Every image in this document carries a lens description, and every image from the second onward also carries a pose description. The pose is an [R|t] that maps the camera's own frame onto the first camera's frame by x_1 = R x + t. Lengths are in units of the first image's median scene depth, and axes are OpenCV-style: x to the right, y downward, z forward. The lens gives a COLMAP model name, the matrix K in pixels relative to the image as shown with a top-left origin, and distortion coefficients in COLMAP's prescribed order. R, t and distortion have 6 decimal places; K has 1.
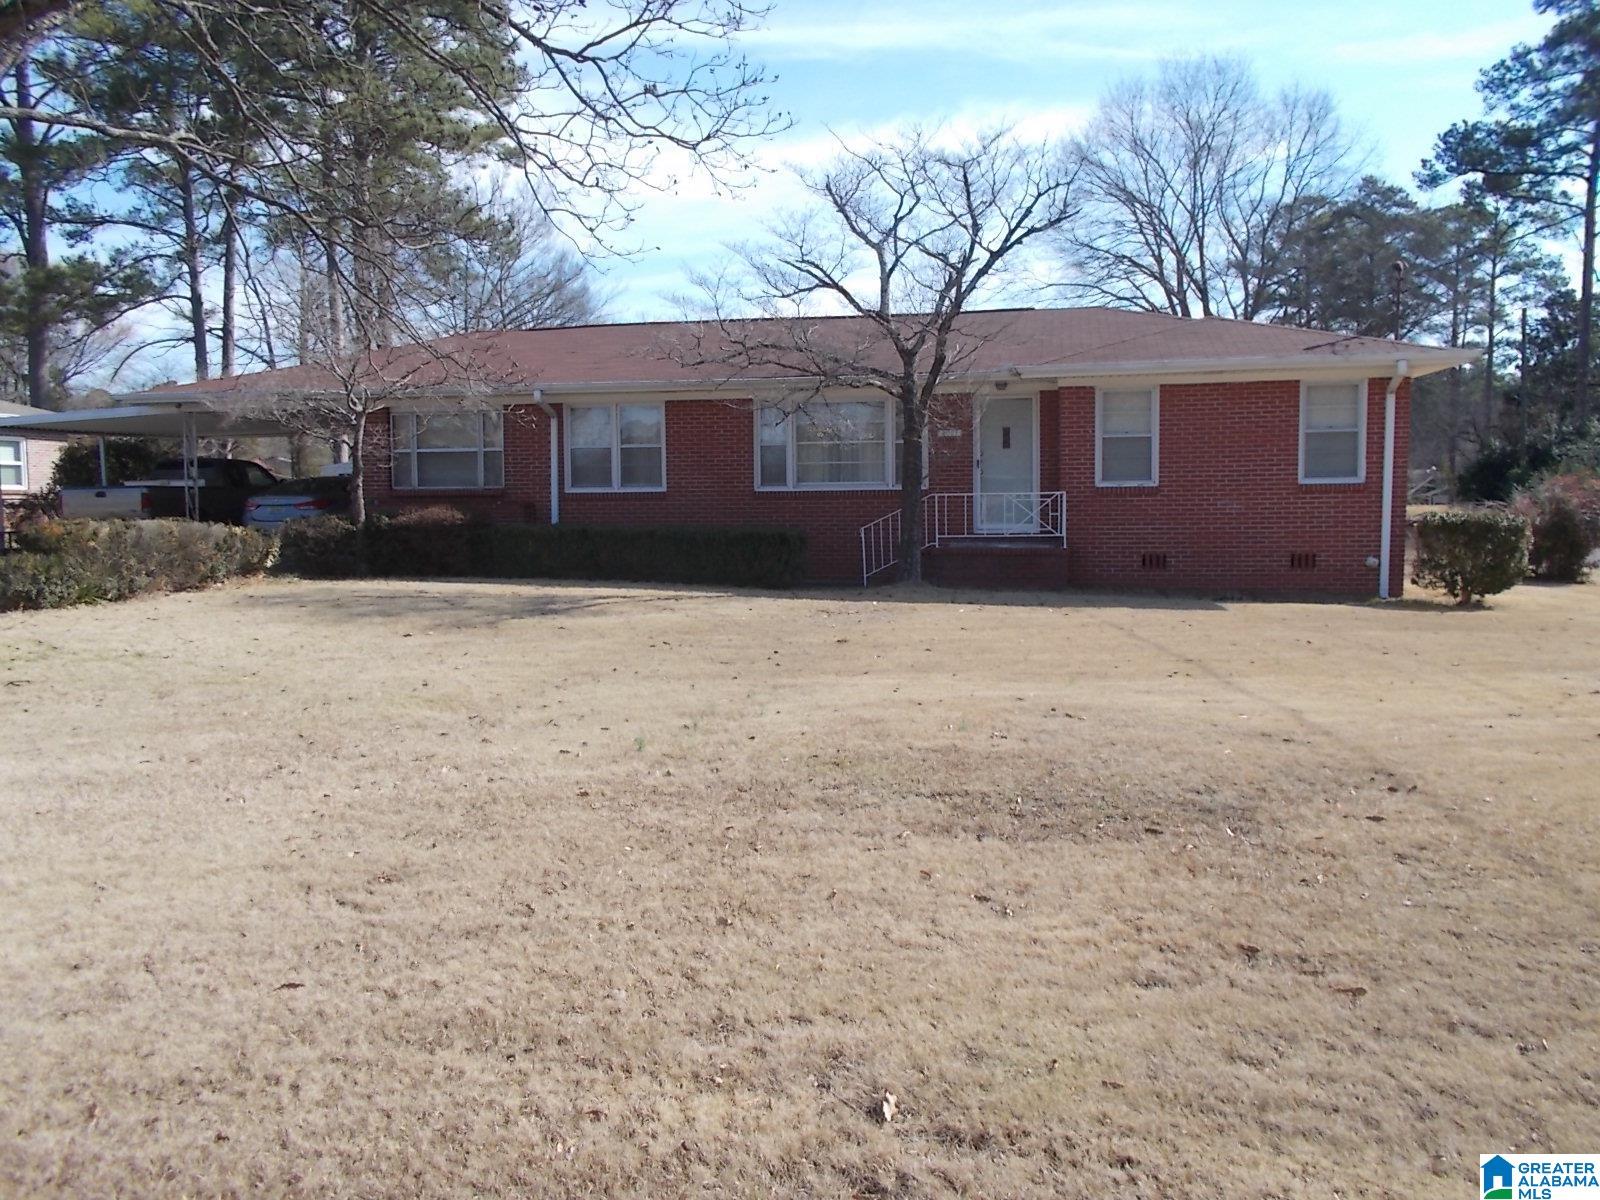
lens RADIAL K [[1226.5, 0, 800.3], [0, 1226.5, 599.6], [0, 0, 1]] dist [0.008059, -0.003238]
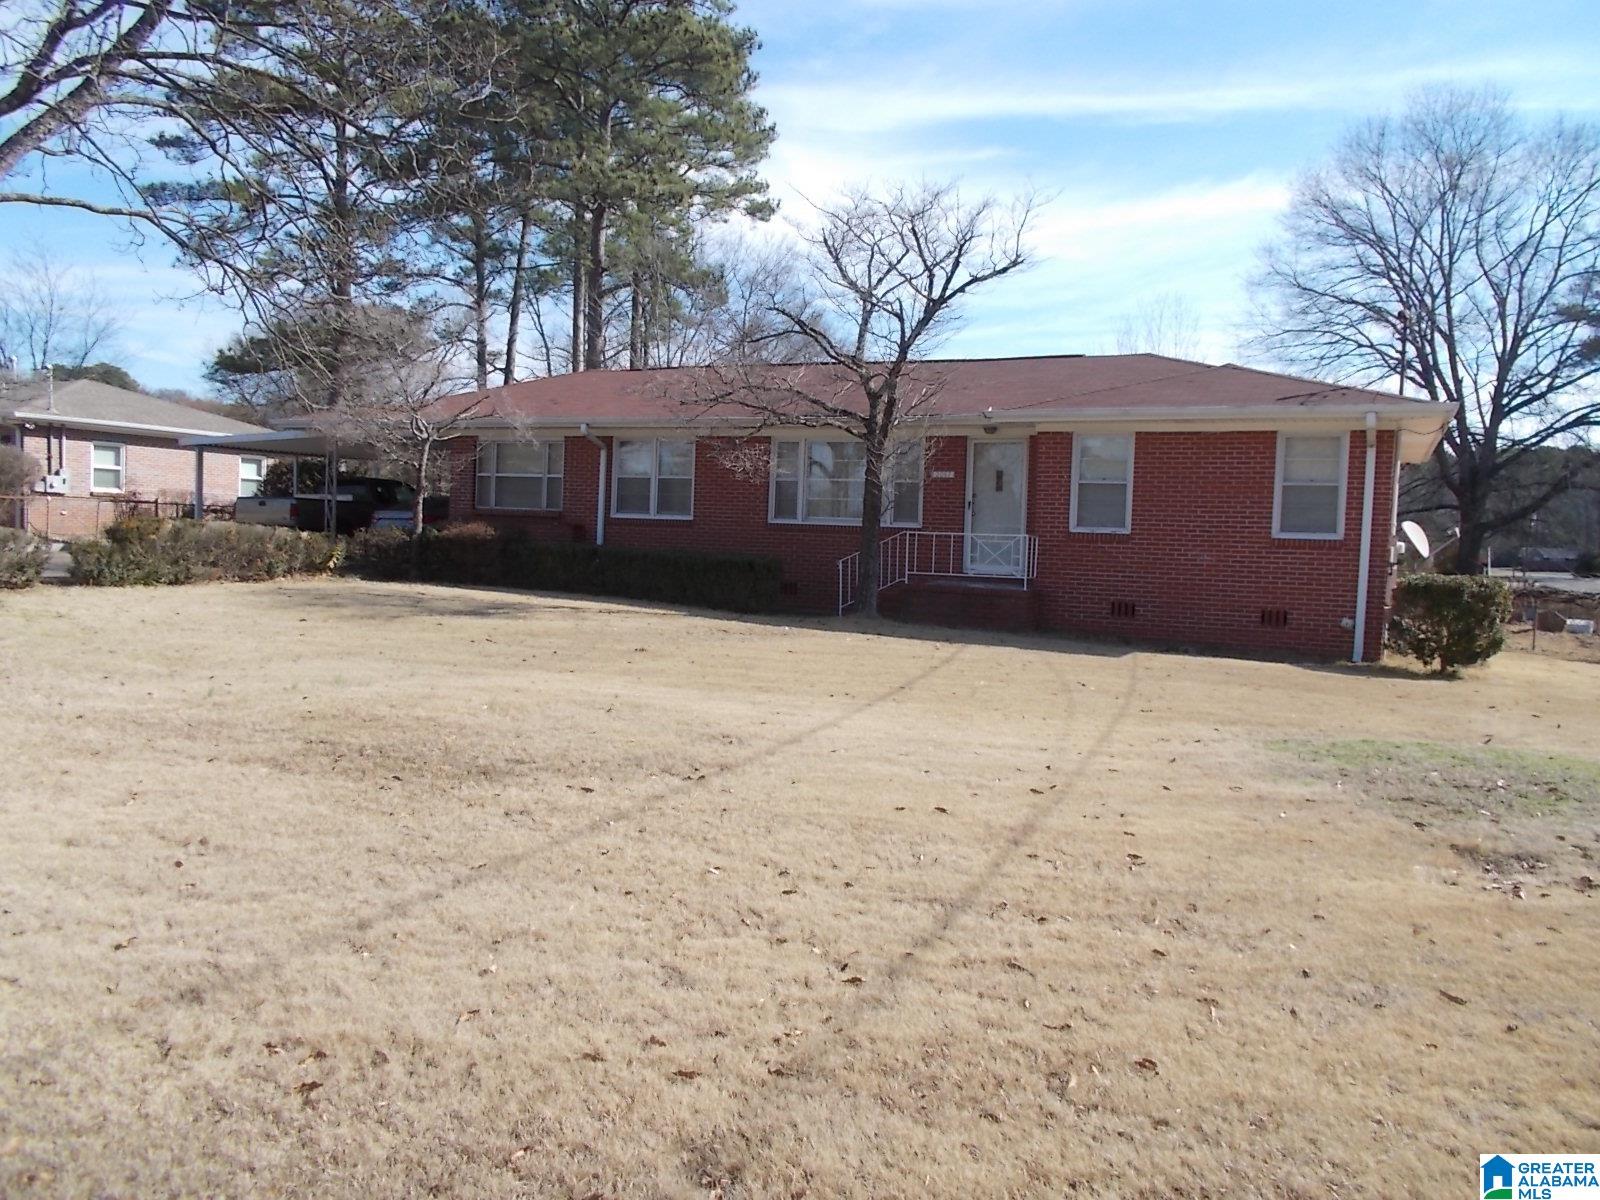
lens RADIAL K [[1226.5, 0, 800.3], [0, 1226.5, 603.7], [0, 0, 1]] dist [0.008059, -0.003238]
pose [[0.967135, 0.059799, -0.247133, 0.279391], [-0.067995, 0.997378, -0.024758, 0.006253], [0.245005, 0.040748, 0.968665, -0.021795]]
